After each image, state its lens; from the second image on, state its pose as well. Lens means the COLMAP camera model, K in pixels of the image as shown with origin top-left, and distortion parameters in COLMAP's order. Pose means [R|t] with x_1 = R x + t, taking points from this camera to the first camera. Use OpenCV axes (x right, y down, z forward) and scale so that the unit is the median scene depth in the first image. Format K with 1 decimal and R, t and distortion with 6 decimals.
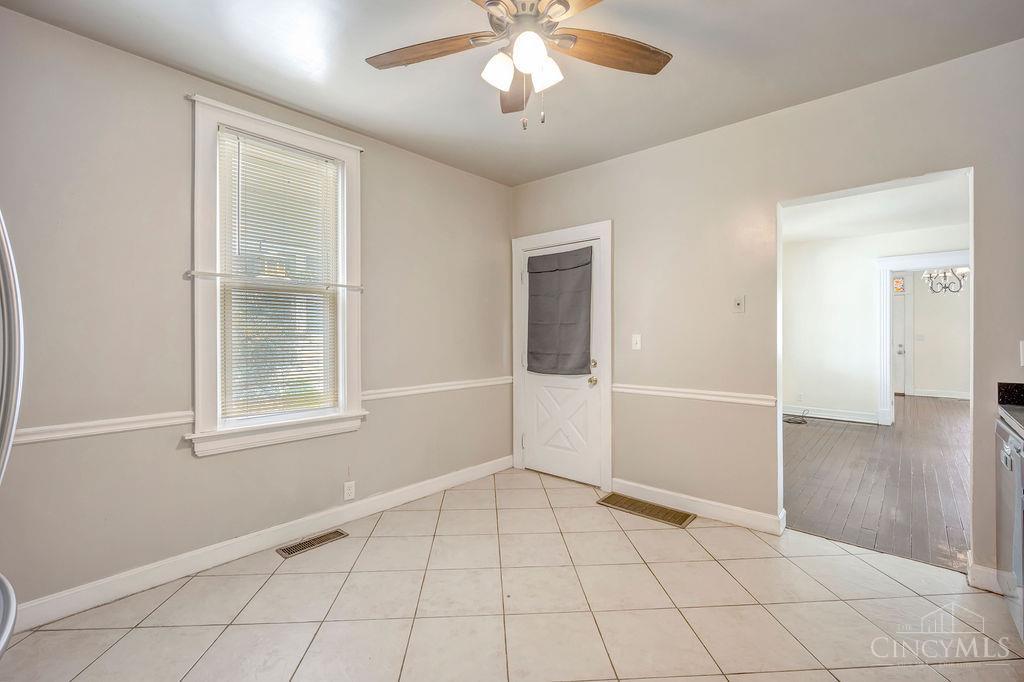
lens RADIAL K [[448.4, 0, 510.3], [0, 448.4, 336.9], [0, 0, 1]] dist [-0.000507, 0.000049]
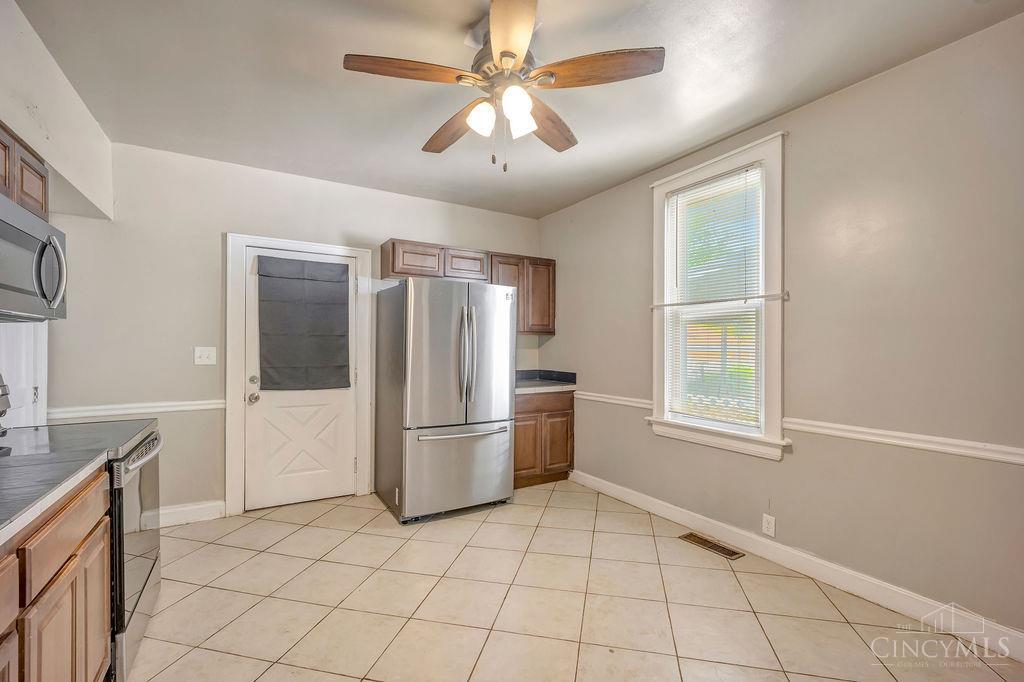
lens RADIAL K [[448.4, 0, 511.0], [0, 448.4, 348.1], [0, 0, 1]] dist [-0.000507, 0.000049]
pose [[-0.283118, 0.008112, -0.959051, 0.663325], [-0.003170, 0.999951, 0.009393, -0.016577], [0.959080, 0.005700, -0.283079, 0.788751]]
